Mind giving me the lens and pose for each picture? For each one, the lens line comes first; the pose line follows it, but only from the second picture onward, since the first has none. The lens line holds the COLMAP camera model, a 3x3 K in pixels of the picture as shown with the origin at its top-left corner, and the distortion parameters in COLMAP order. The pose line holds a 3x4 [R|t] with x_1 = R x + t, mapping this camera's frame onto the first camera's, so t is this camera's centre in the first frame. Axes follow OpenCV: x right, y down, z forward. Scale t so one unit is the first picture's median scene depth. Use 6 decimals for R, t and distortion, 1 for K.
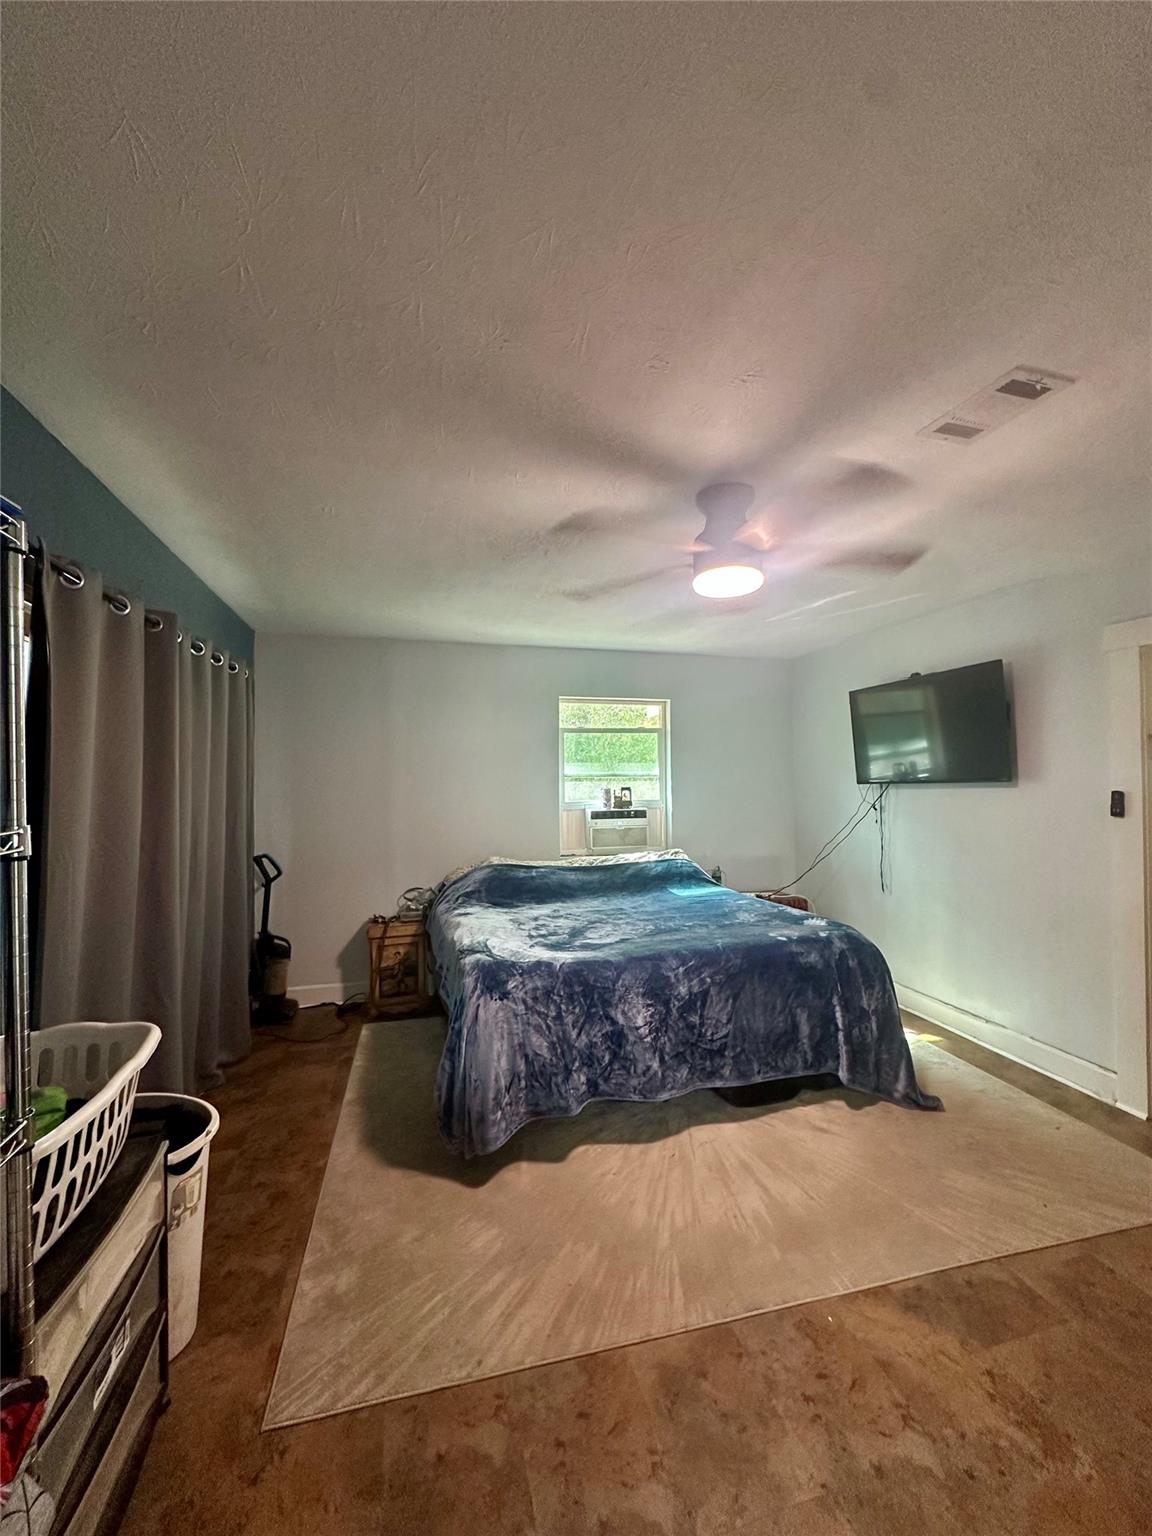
lens RADIAL K [[612.0, 0, 568.9], [0, 612.0, 773.0], [0, 0, 1]] dist [-0.003106, 0.001677]
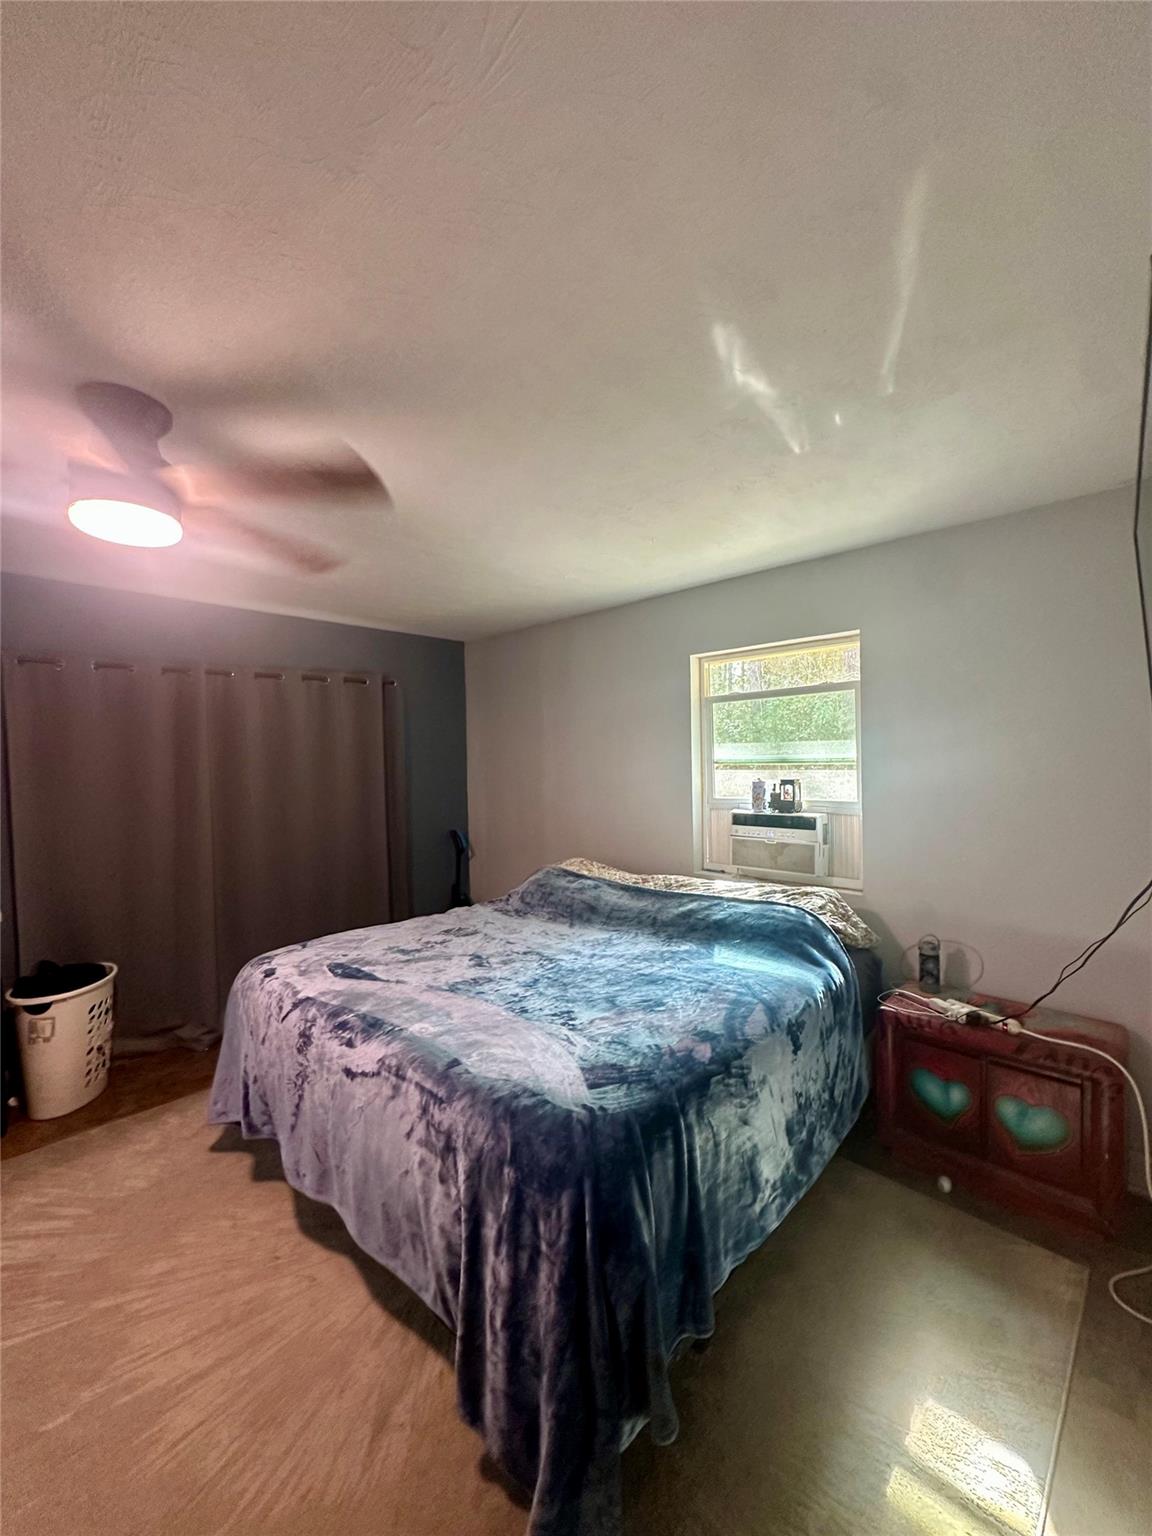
lens RADIAL K [[612.0, 0, 572.7], [0, 612.0, 767.9], [0, 0, 1]] dist [-0.003106, 0.001677]
pose [[0.519328, 0.007804, -0.854539, 0.525726], [0.021437, 0.999525, 0.022156, -0.008321], [0.854306, -0.029825, 0.518914, 0.475435]]
